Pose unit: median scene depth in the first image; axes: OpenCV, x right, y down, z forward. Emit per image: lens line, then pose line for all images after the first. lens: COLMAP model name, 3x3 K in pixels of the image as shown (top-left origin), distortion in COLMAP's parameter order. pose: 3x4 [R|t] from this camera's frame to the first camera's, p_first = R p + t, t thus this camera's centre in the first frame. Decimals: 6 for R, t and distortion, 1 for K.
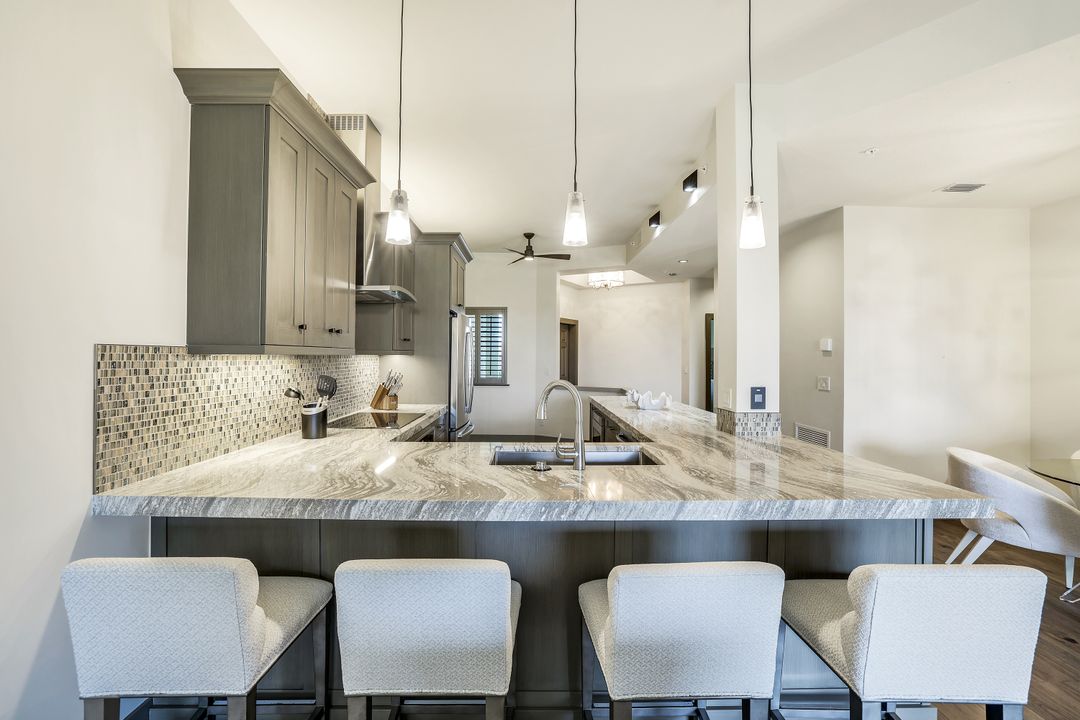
lens RADIAL K [[463.5, 0, 532.5], [0, 463.5, 357.5], [0, 0, 1]] dist [-0.035658, 0.000412]
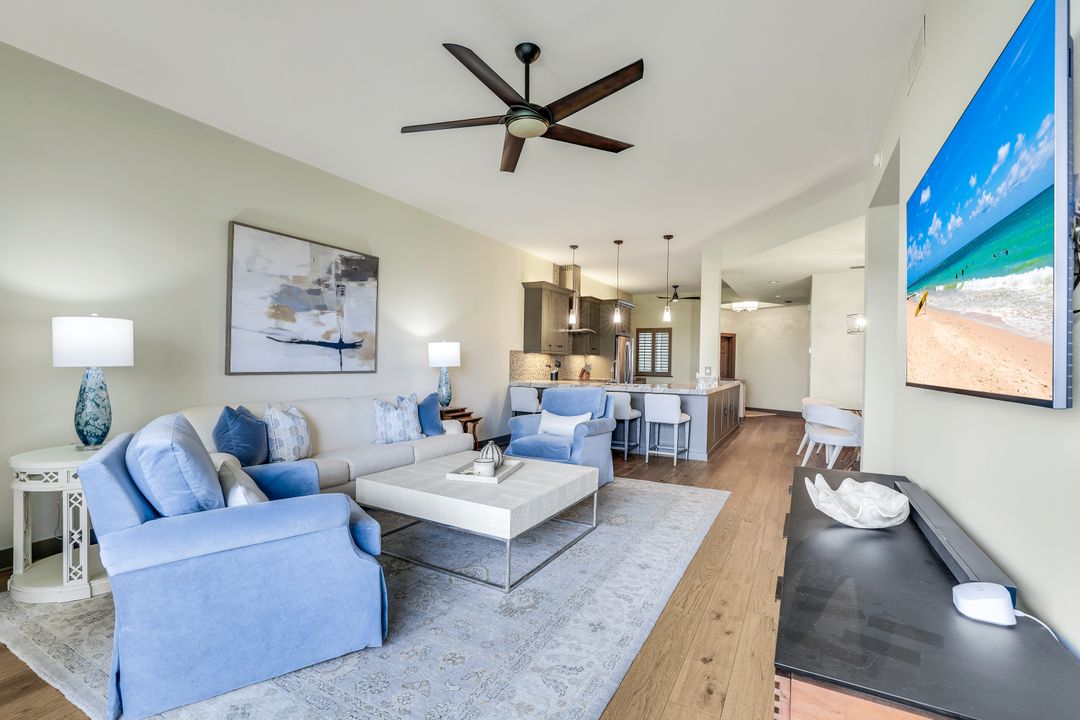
lens RADIAL K [[477.1, 0, 540.0], [0, 477.1, 360.0], [0, 0, 1]] dist [-0.038879, -0.000075]
pose [[0.871409, 0.006838, -0.490509, 0.962790], [-0.012969, 0.999874, -0.009101, 0.062553], [0.490385, 0.014292, 0.871389, -1.748909]]
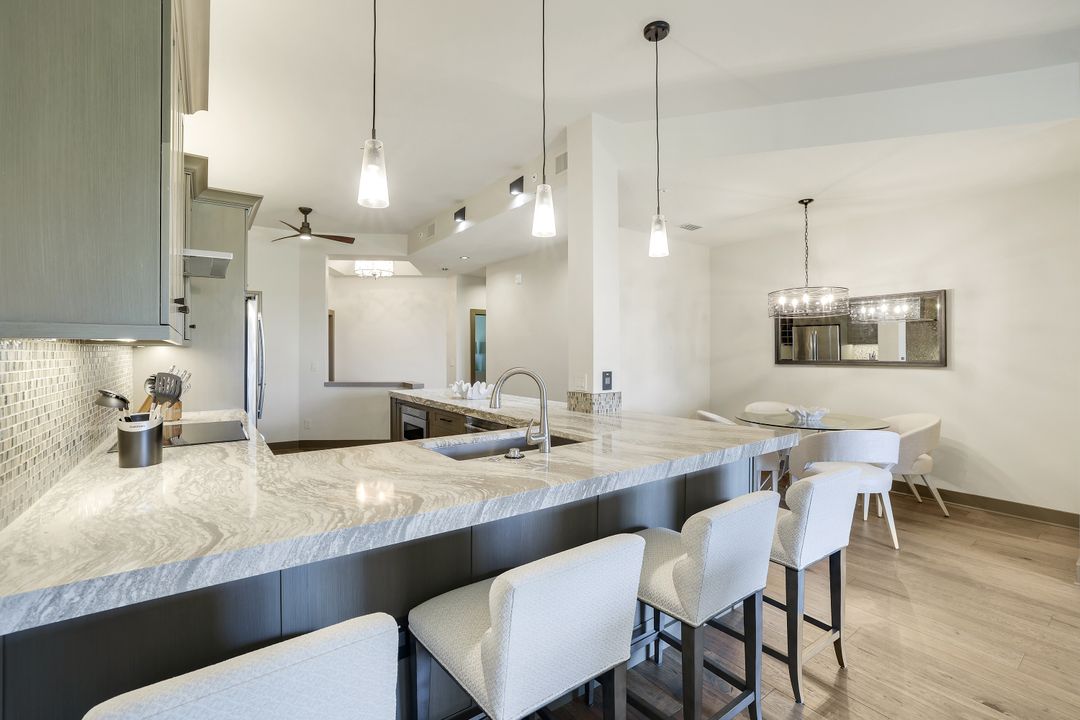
lens RADIAL K [[470.1, 0, 529.7], [0, 470.1, 353.8], [0, 0, 1]] dist [-0.040904, 0.011916]
pose [[0.823647, -0.009499, 0.567023, -0.364773], [0.008588, 0.999954, 0.004277, 0.011116], [-0.567038, 0.001347, 0.823691, 0.106250]]
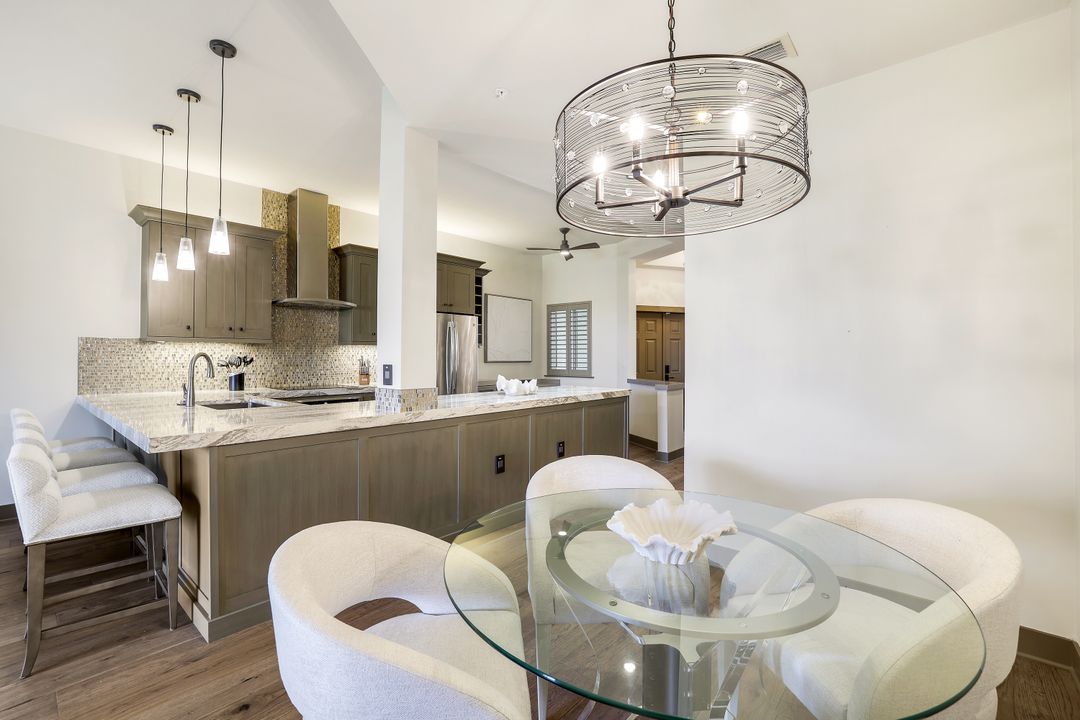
lens RADIAL K [[470.1, 0, 529.7], [0, 470.1, 353.8], [0, 0, 1]] dist [-0.040904, 0.011916]
pose [[0.746005, -0.007262, -0.665901, 1.454564], [0.000322, 0.999944, -0.010544, 0.050291], [0.665940, 0.007651, 0.745966, 0.401819]]
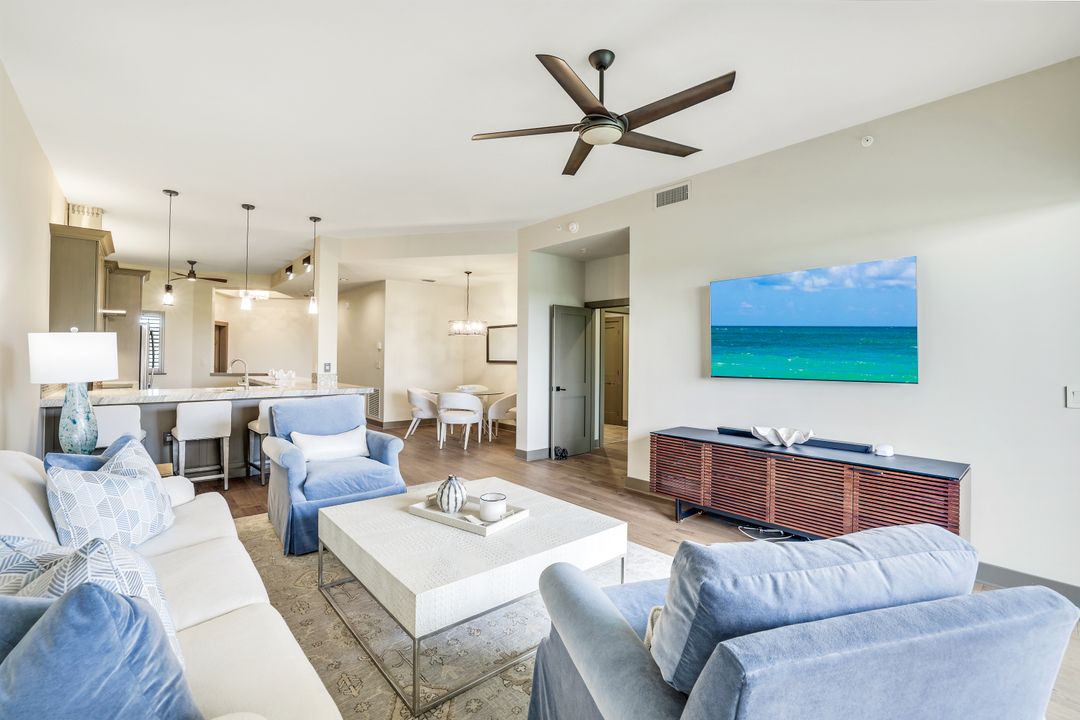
lens RADIAL K [[454.5, 0, 535.4], [0, 454.5, 351.8], [0, 0, 1]] dist [-0.031815, 0.000216]
pose [[0.752047, 0.004242, 0.659096, -0.255786], [0.000549, 0.999975, -0.007063, 0.021500], [-0.659109, 0.005674, 0.752026, -1.516352]]
